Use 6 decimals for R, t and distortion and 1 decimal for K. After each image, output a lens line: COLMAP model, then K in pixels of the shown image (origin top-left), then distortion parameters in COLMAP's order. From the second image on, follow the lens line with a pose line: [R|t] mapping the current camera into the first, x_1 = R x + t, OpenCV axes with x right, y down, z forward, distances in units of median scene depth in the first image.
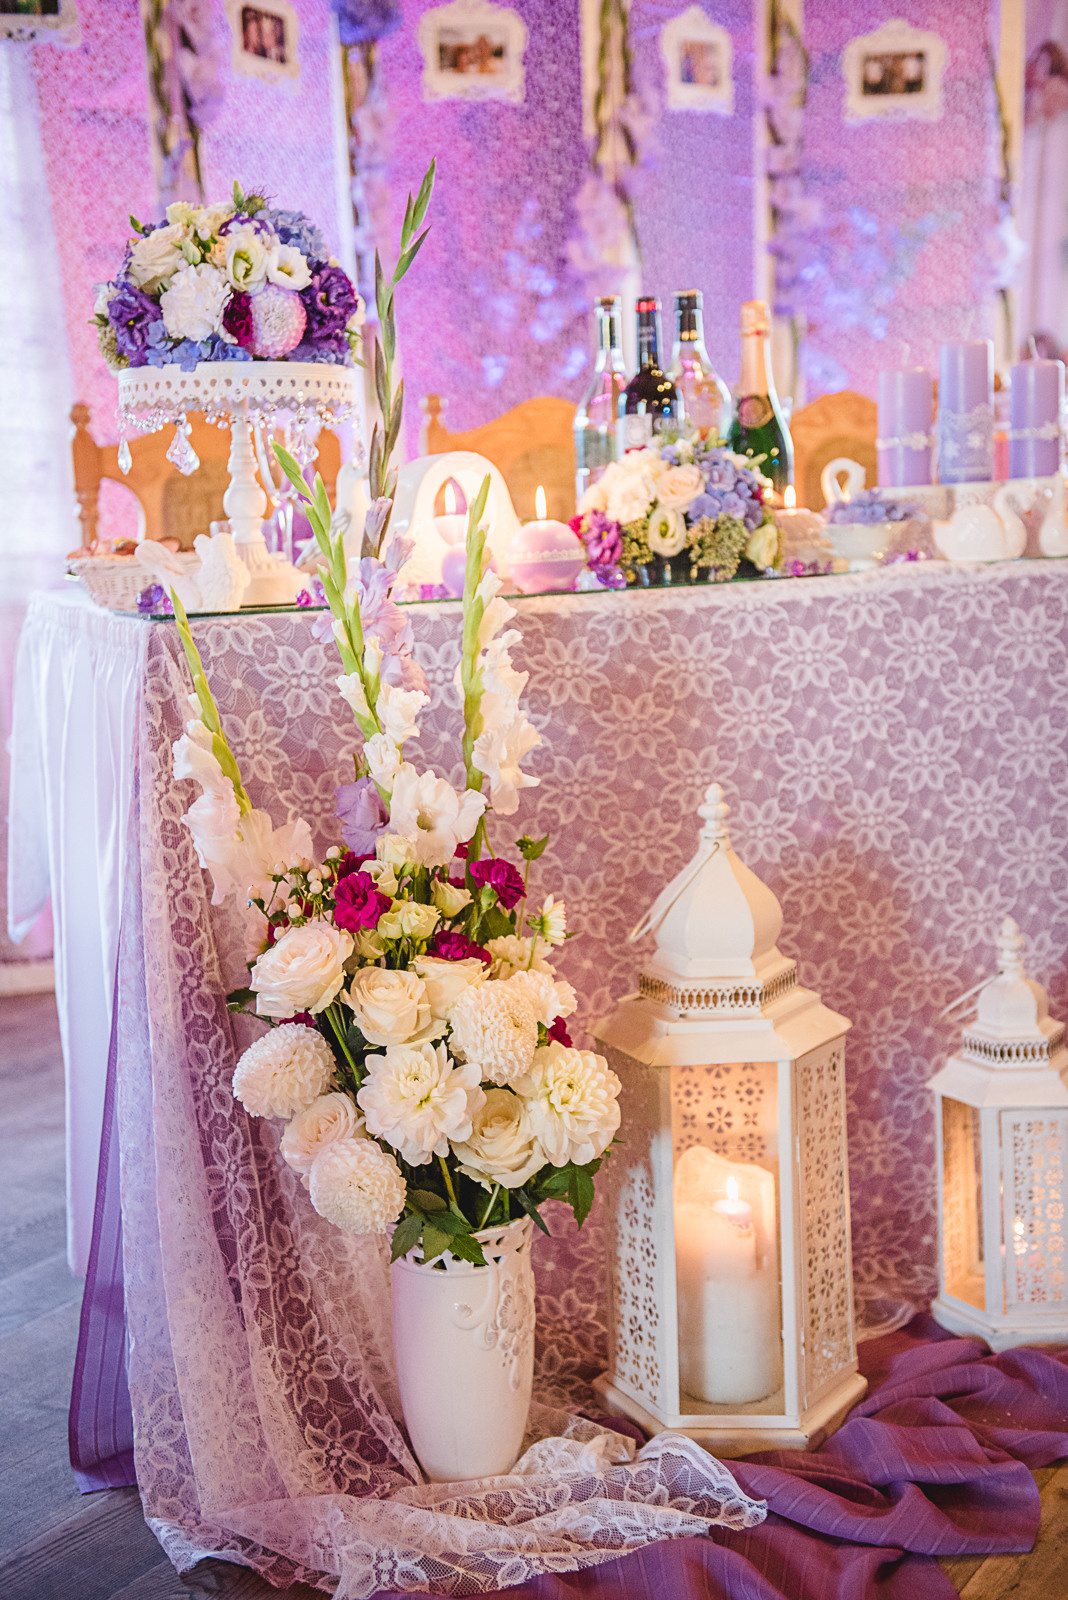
lens RADIAL K [[2173.9, 0, 537.8], [0, 2173.9, 799.8], [0, 0, 1]] dist [0.101311, 0.000000]
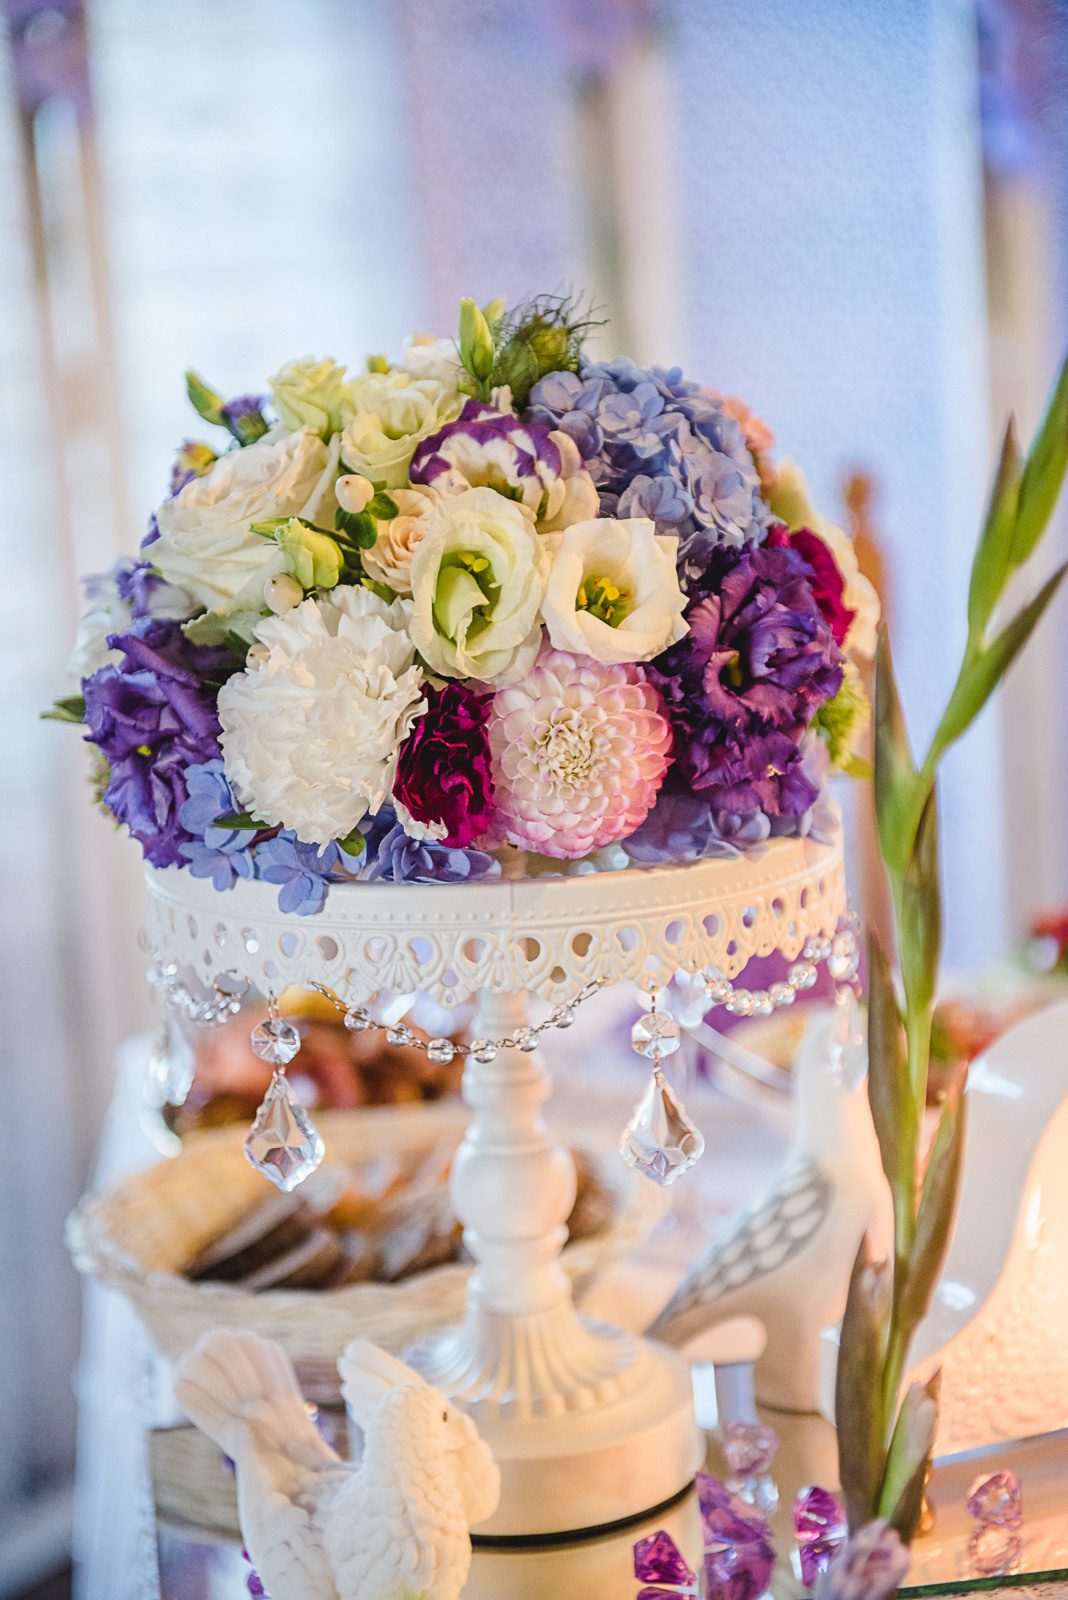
lens RADIAL K [[3038.2, 0, 532.8], [0, 3038.2, 800.9], [0, 0, 1]] dist [-0.056974, 0.000000]
pose [[0.974990, 0.027088, -0.220591, -0.028674], [-0.015983, 0.998520, 0.051975, -0.235105], [0.221672, -0.047150, 0.973981, 0.572002]]
